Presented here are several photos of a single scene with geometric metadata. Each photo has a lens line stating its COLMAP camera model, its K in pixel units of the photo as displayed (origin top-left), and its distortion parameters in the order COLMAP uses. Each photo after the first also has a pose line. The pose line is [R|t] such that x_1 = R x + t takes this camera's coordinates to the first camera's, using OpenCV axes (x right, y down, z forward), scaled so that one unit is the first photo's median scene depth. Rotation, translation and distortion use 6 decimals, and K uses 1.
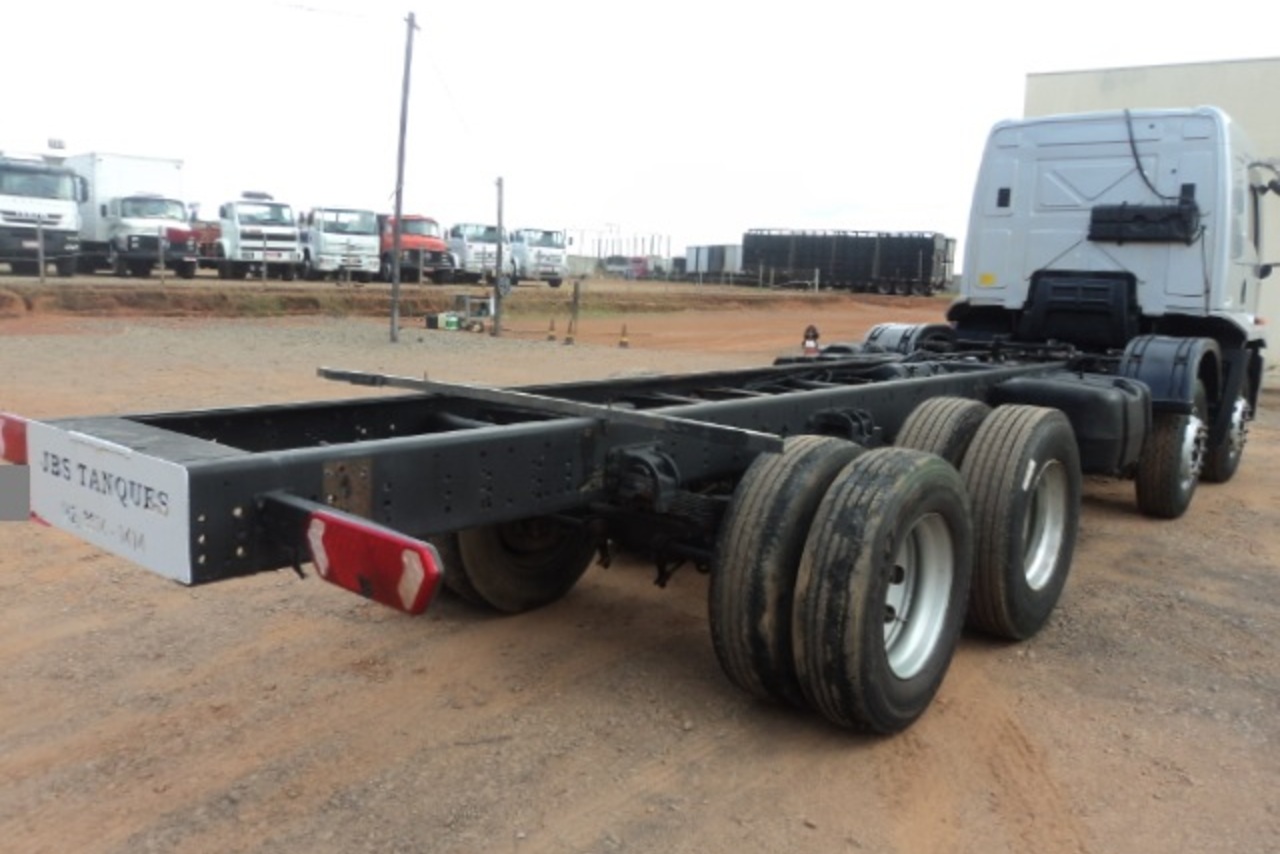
lens RADIAL K [[1096.8, 0, 649.0], [0, 1096.8, 425.9], [0, 0, 1]] dist [-0.013685, -0.000213]
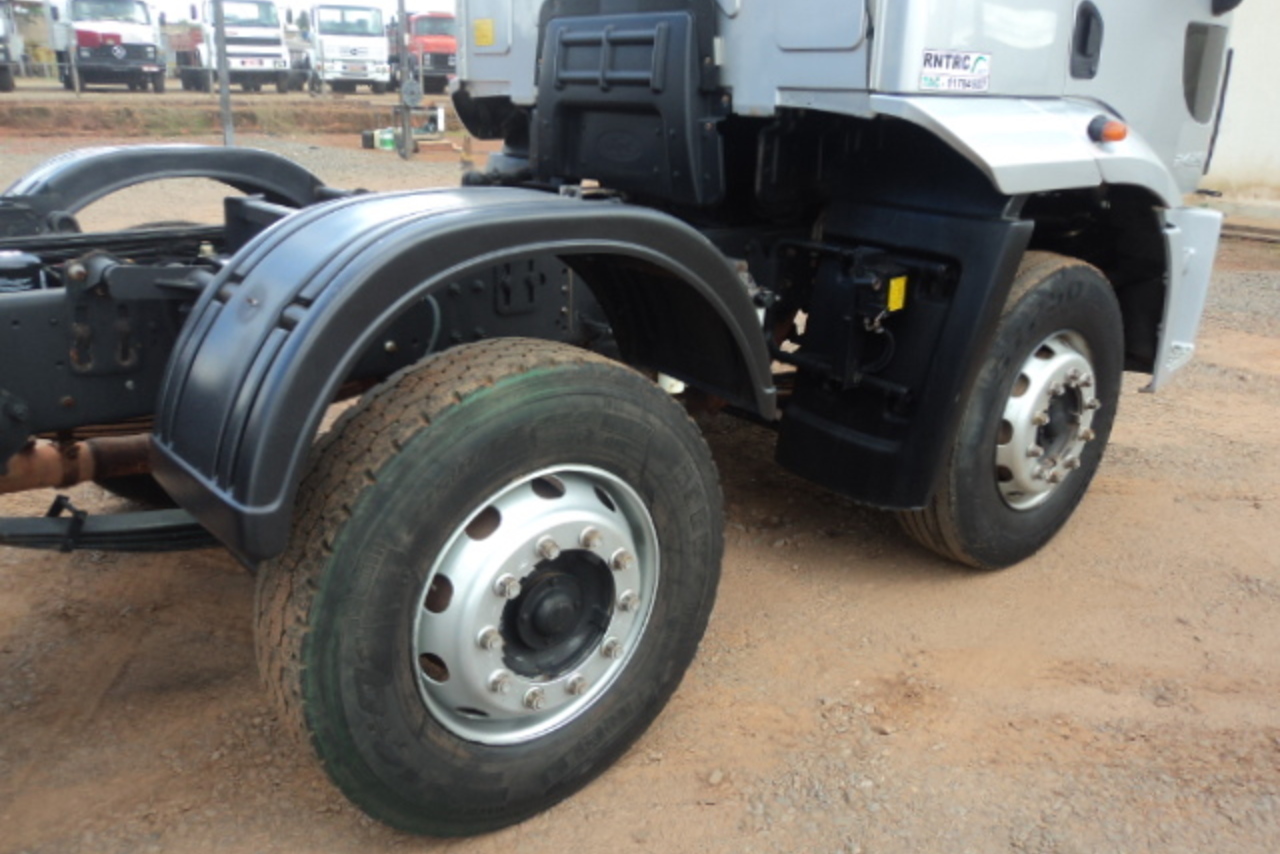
lens RADIAL K [[1096.8, 0, 649.0], [0, 1096.8, 425.9], [0, 0, 1]] dist [-0.013685, -0.000213]
pose [[0.983459, 0.038261, -0.177046, 0.464445], [-0.009023, 0.986571, 0.163084, -0.057799], [0.180909, -0.158789, 0.970597, 0.616036]]
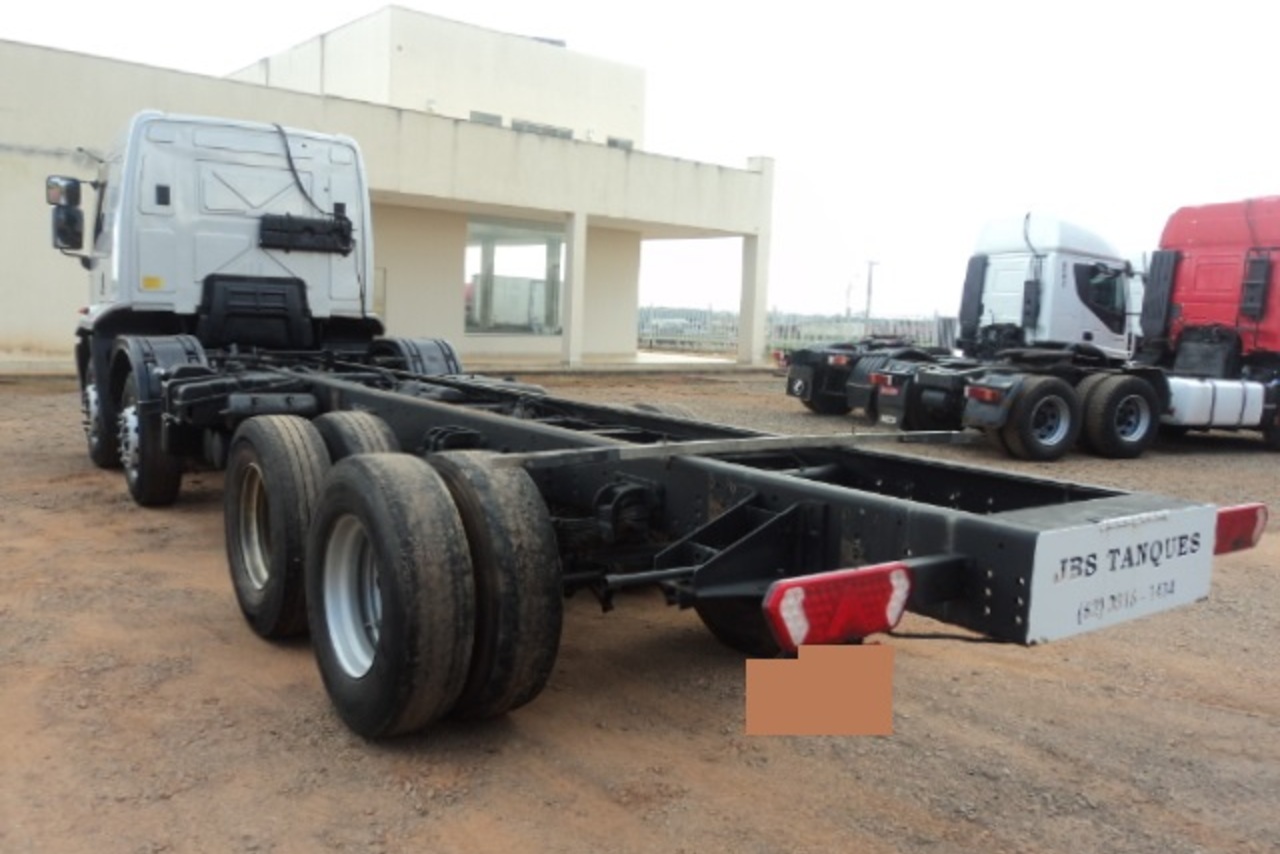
lens RADIAL K [[1096.8, 0, 649.0], [0, 1096.8, 425.9], [0, 0, 1]] dist [-0.013685, -0.000213]
pose [[0.188228, -0.130152, 0.973463, -0.548381], [0.098245, 0.988704, 0.113193, -0.080291], [-0.977199, 0.074332, 0.198889, 0.431179]]
